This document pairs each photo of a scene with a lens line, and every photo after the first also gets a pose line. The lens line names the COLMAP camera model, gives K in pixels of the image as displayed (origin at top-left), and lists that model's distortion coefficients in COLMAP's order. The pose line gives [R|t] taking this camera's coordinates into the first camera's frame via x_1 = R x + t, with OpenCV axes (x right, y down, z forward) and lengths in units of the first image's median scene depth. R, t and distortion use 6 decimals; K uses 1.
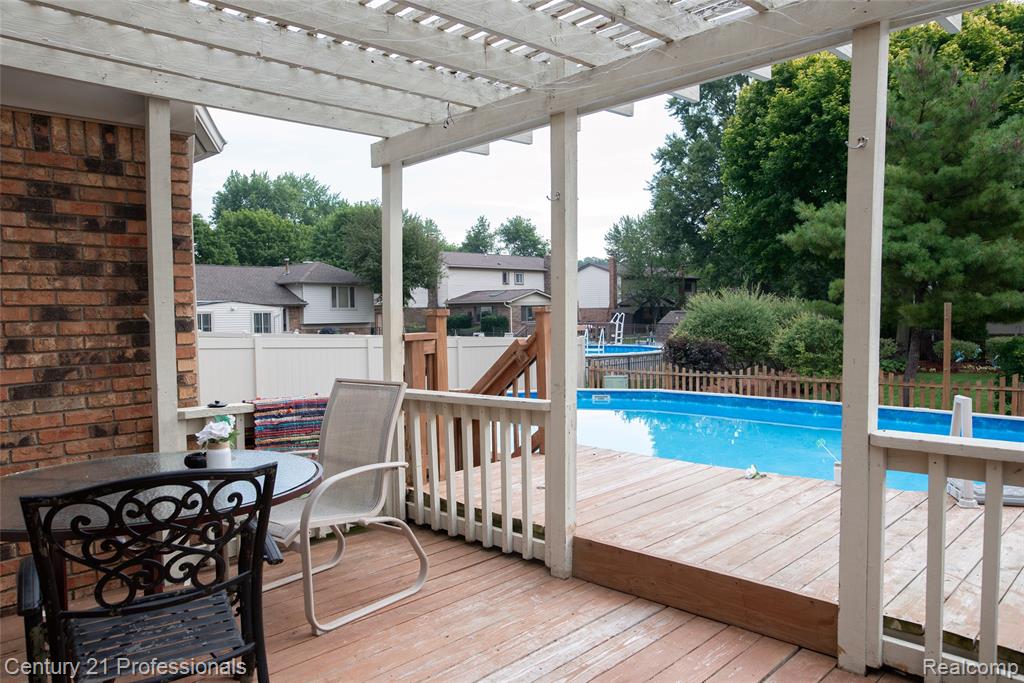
lens RADIAL K [[704.9, 0, 512.7], [0, 704.9, 346.2], [0, 0, 1]] dist [-0.050800, 0.043425]
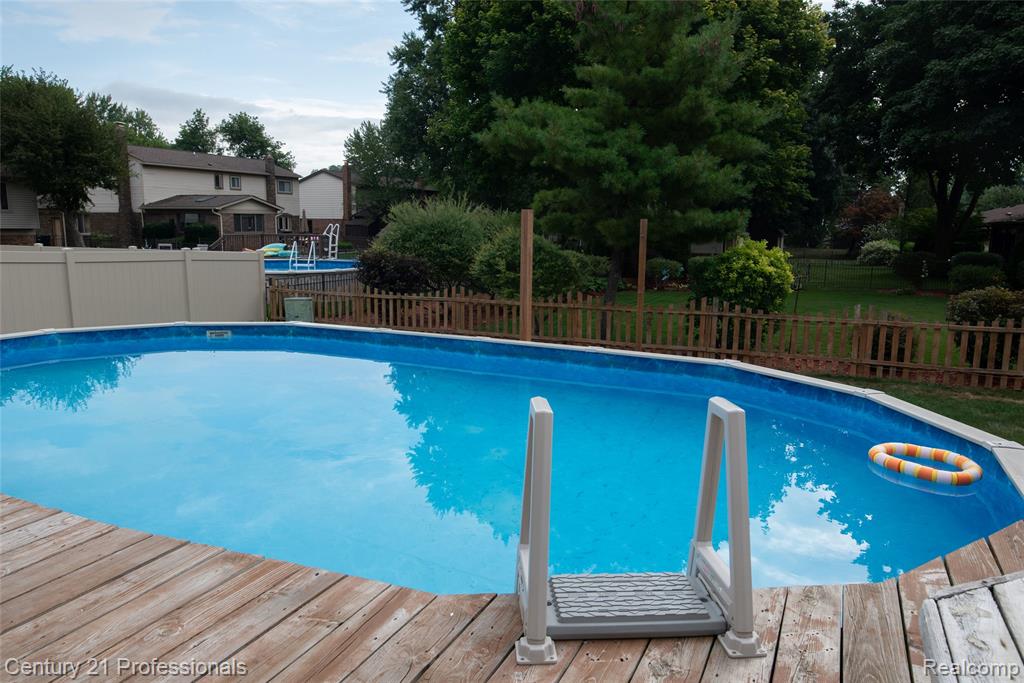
lens RADIAL K [[704.9, 0, 512.7], [0, 704.9, 346.2], [0, 0, 1]] dist [-0.050800, 0.043425]
pose [[0.940197, -0.030817, 0.339233, 0.103913], [-0.010738, 0.992723, 0.119942, -0.004105], [-0.340461, -0.116412, 0.933025, 0.128151]]
